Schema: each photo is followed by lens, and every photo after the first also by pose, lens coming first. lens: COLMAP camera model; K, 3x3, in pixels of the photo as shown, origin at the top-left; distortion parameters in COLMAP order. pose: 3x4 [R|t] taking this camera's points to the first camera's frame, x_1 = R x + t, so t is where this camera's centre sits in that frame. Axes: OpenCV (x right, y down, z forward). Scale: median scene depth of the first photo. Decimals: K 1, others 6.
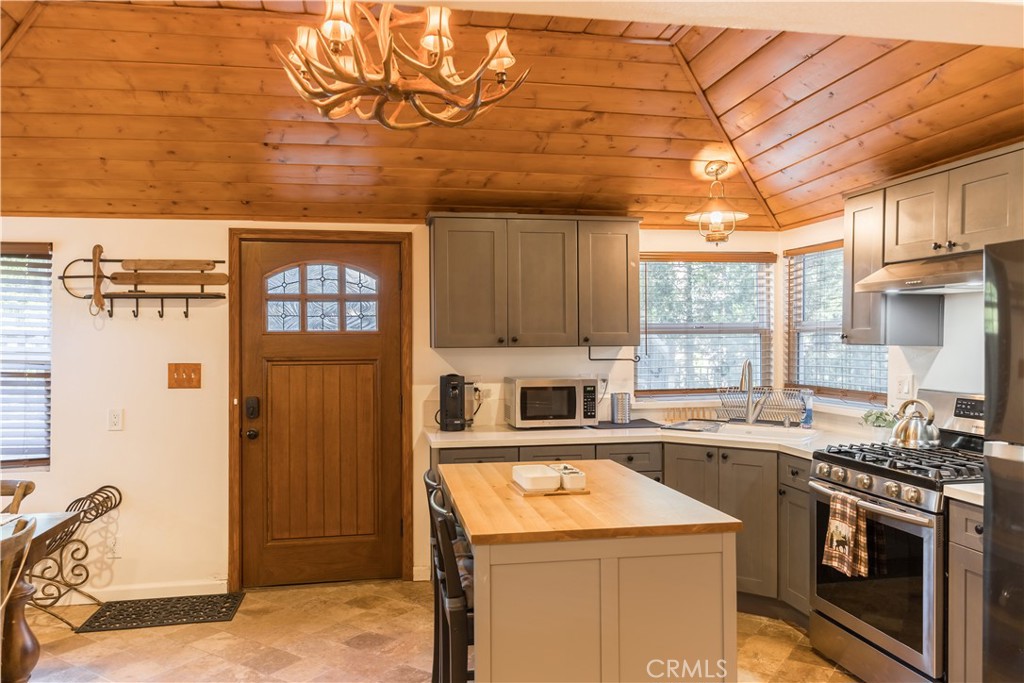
lens RADIAL K [[743.0, 0, 512.2], [0, 743.0, 338.2], [0, 0, 1]] dist [-0.006975, 0.007619]
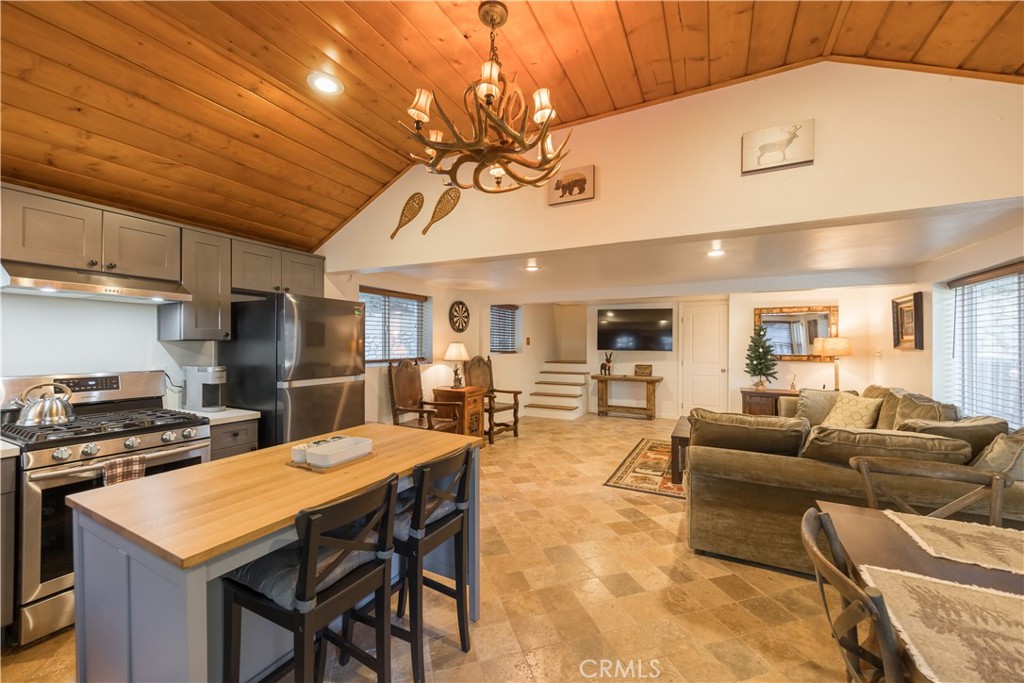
lens RADIAL K [[404.5, 0, 513.4], [0, 404.5, 341.0], [0, 0, 1]] dist [0.013435, -0.003022]
pose [[-0.795395, -0.000231, 0.606092, -0.347420], [-0.009267, 0.999888, -0.011780, 0.012389], [-0.606021, -0.014987, -0.795307, 0.826202]]
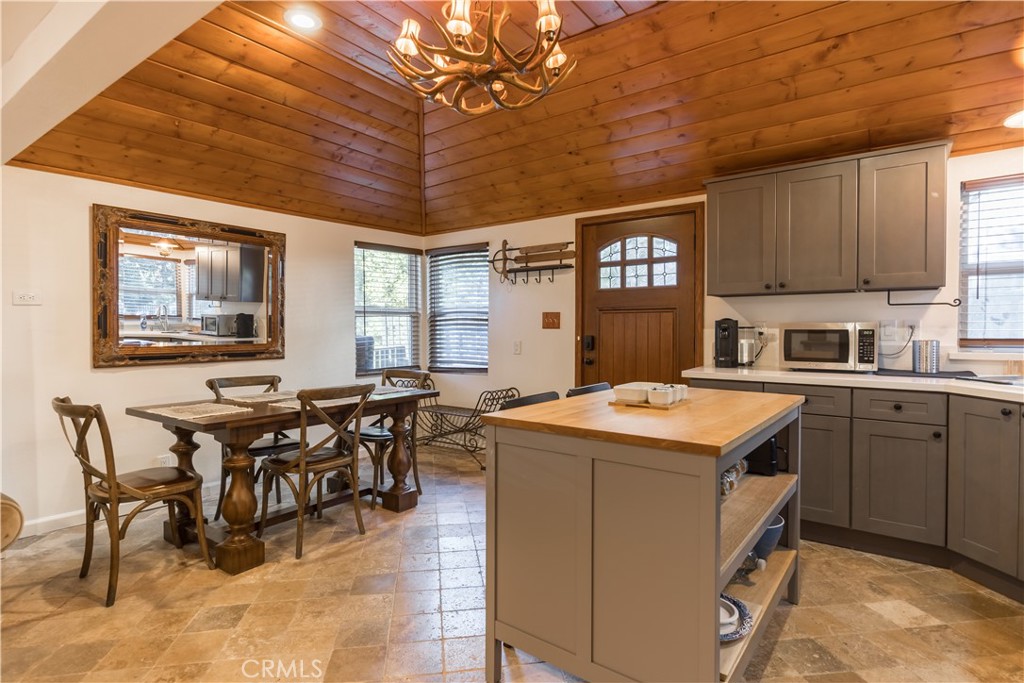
lens RADIAL K [[532.0, 0, 508.4], [0, 532.0, 333.2], [0, 0, 1]] dist [0.003274, 0.002104]
pose [[0.678933, 0.013141, -0.734082, 0.295816], [0.006373, 0.999697, 0.023790, 0.049576], [0.734172, -0.020830, 0.678644, 0.193820]]
